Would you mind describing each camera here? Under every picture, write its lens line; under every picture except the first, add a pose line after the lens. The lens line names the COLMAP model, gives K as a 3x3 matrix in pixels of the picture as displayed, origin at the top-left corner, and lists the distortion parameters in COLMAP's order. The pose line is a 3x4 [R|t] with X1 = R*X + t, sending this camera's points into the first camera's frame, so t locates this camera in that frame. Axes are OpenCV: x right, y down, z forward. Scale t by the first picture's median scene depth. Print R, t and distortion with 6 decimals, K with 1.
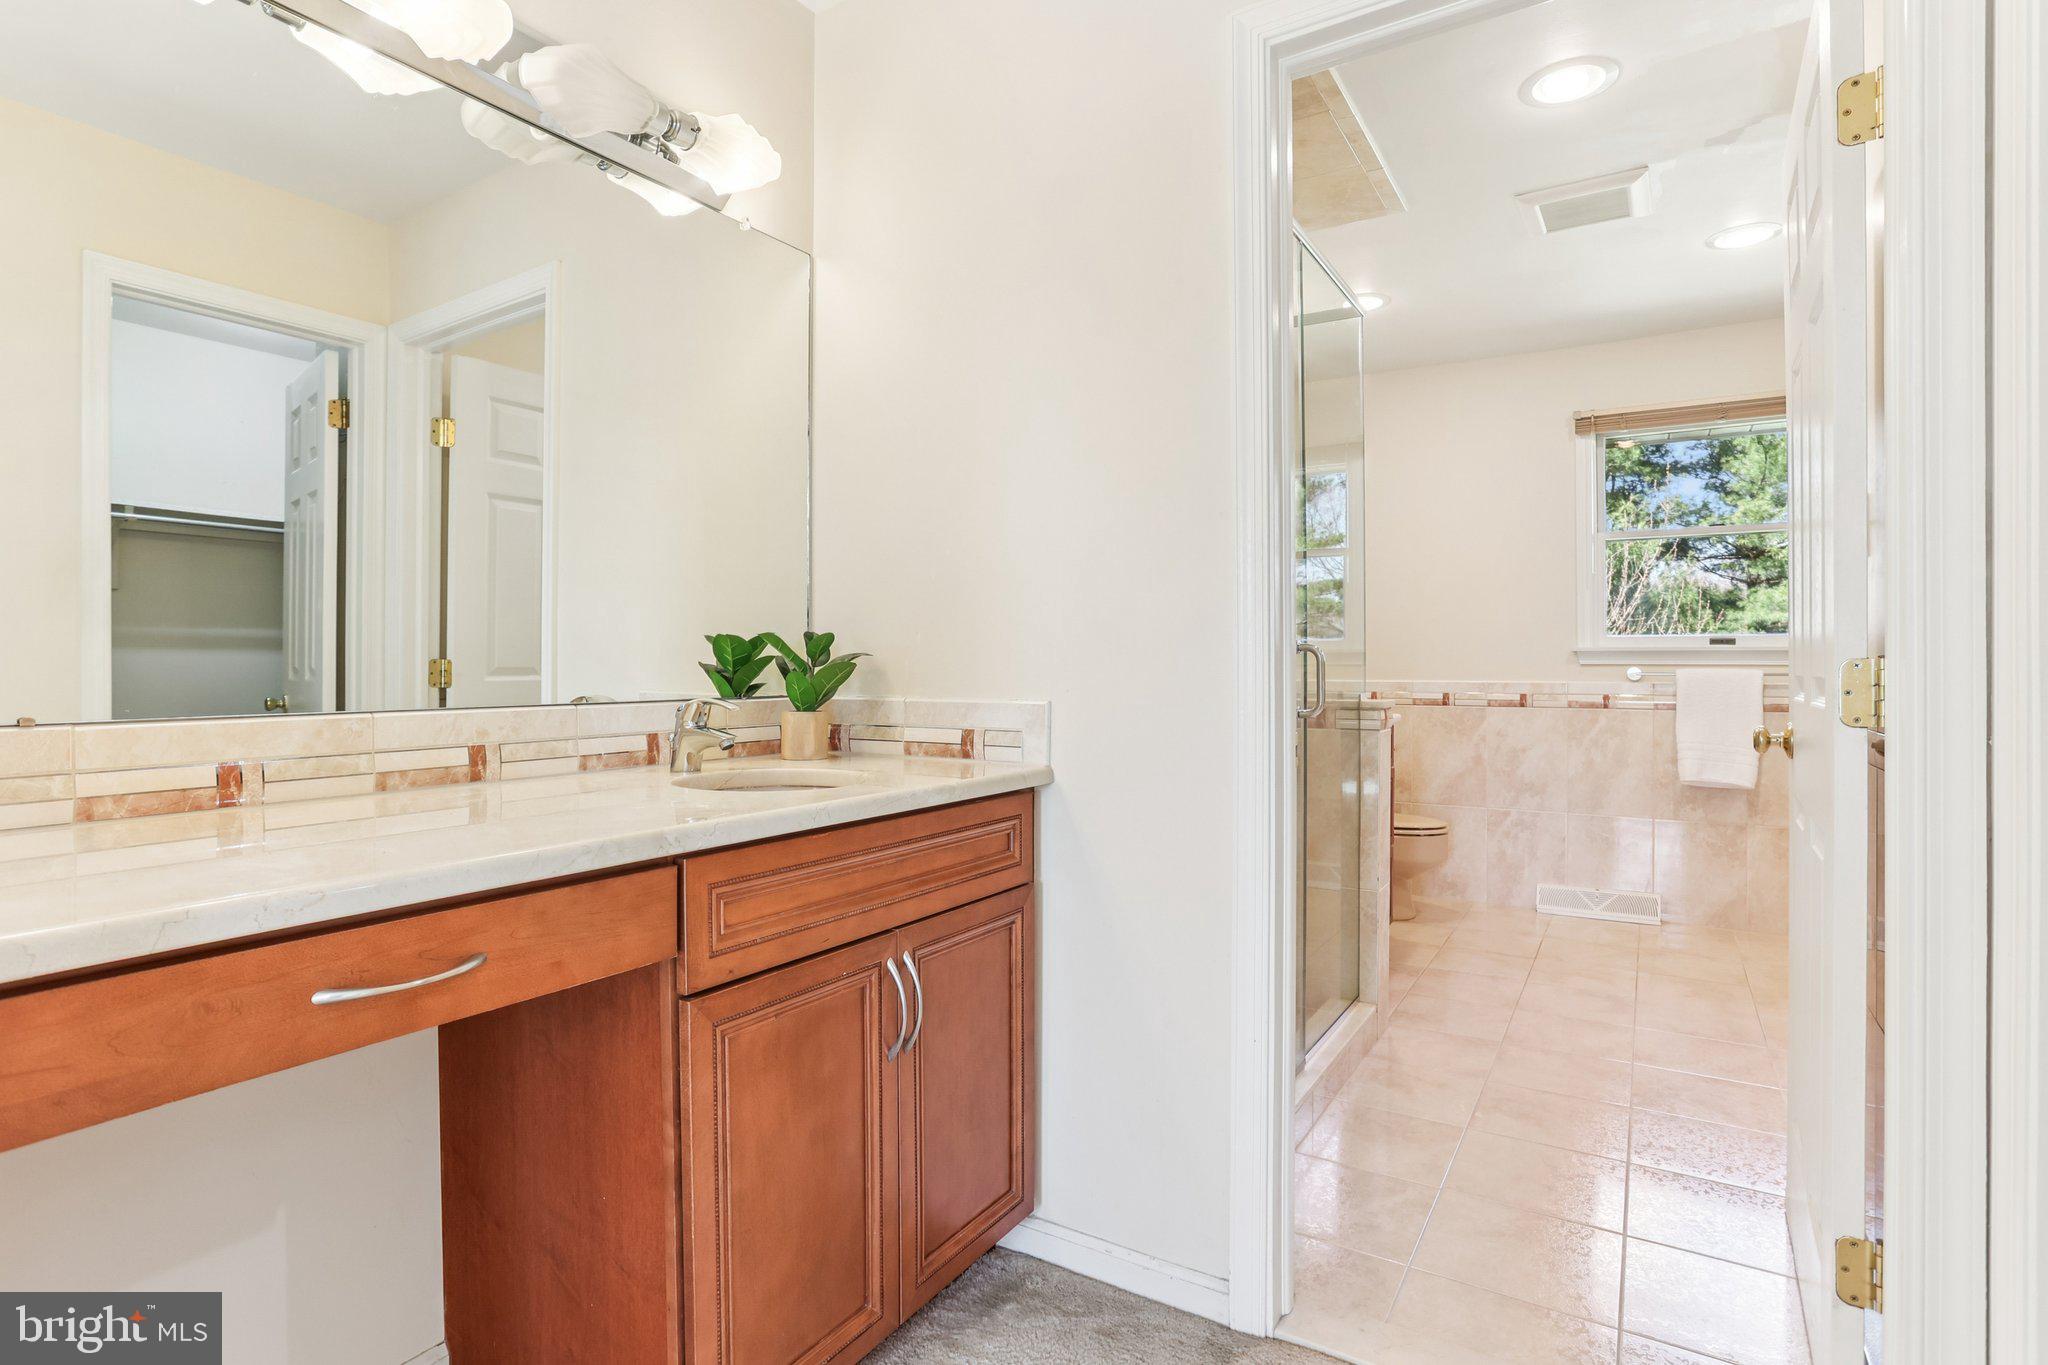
lens RADIAL K [[1000.8, 0, 1026.7], [0, 1000.8, 643.1], [0, 0, 1]] dist [-0.002078, -0.000027]
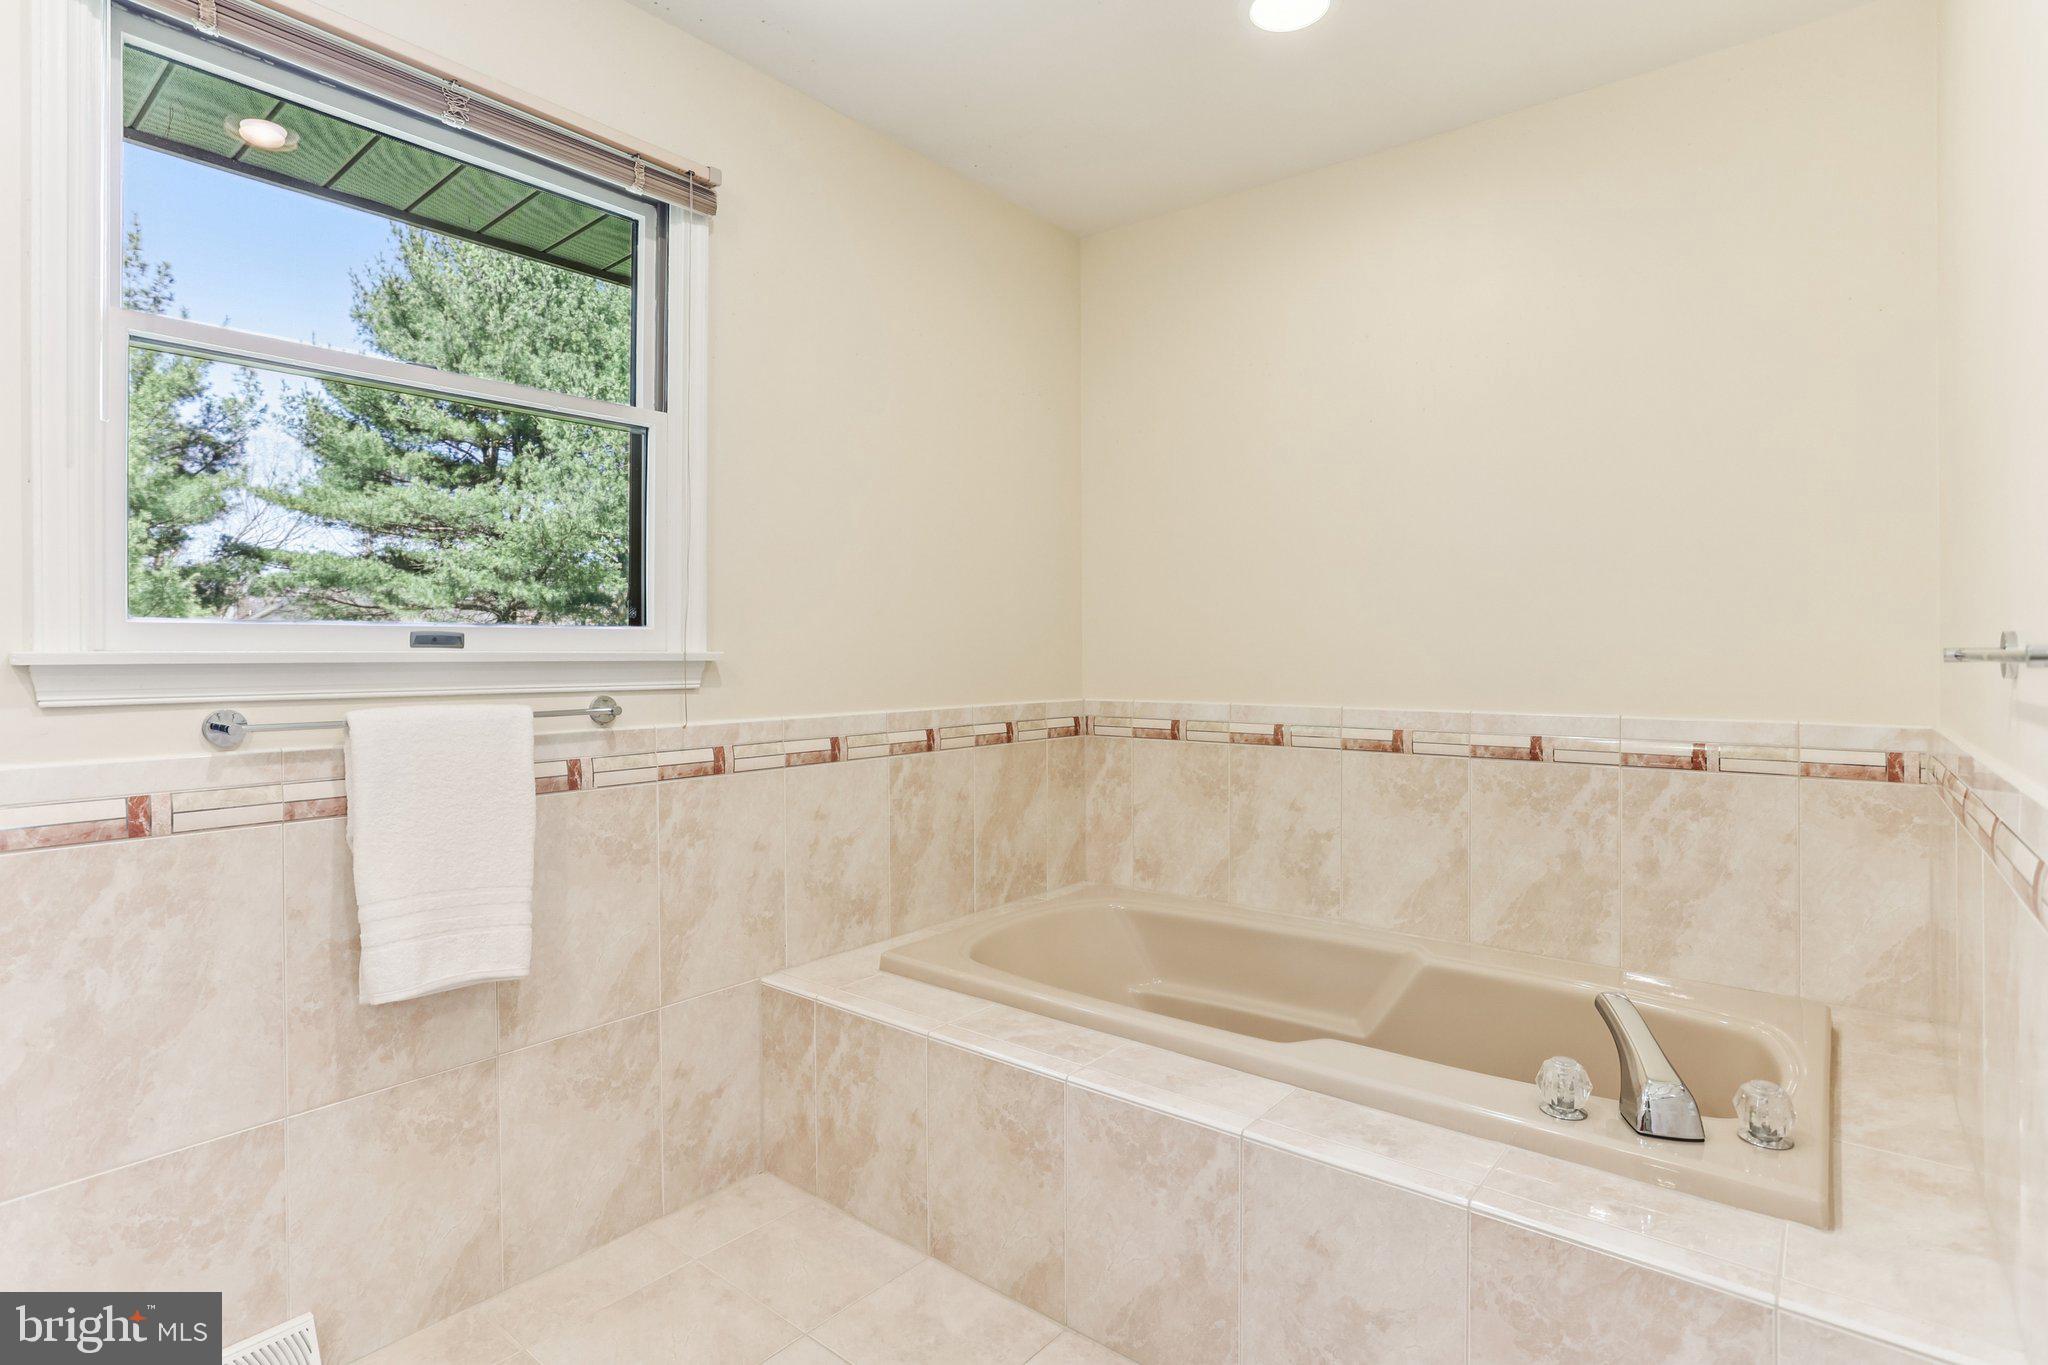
lens RADIAL K [[1000.8, 0, 1004.8], [0, 1000.8, 651.7], [0, 0, 1]] dist [-0.002078, -0.000027]
pose [[0.123282, 0.012533, 0.992293, 0.296451], [-0.000077, 0.999920, -0.012620, 0.008412], [-0.992372, 0.001480, 0.123273, 0.701510]]
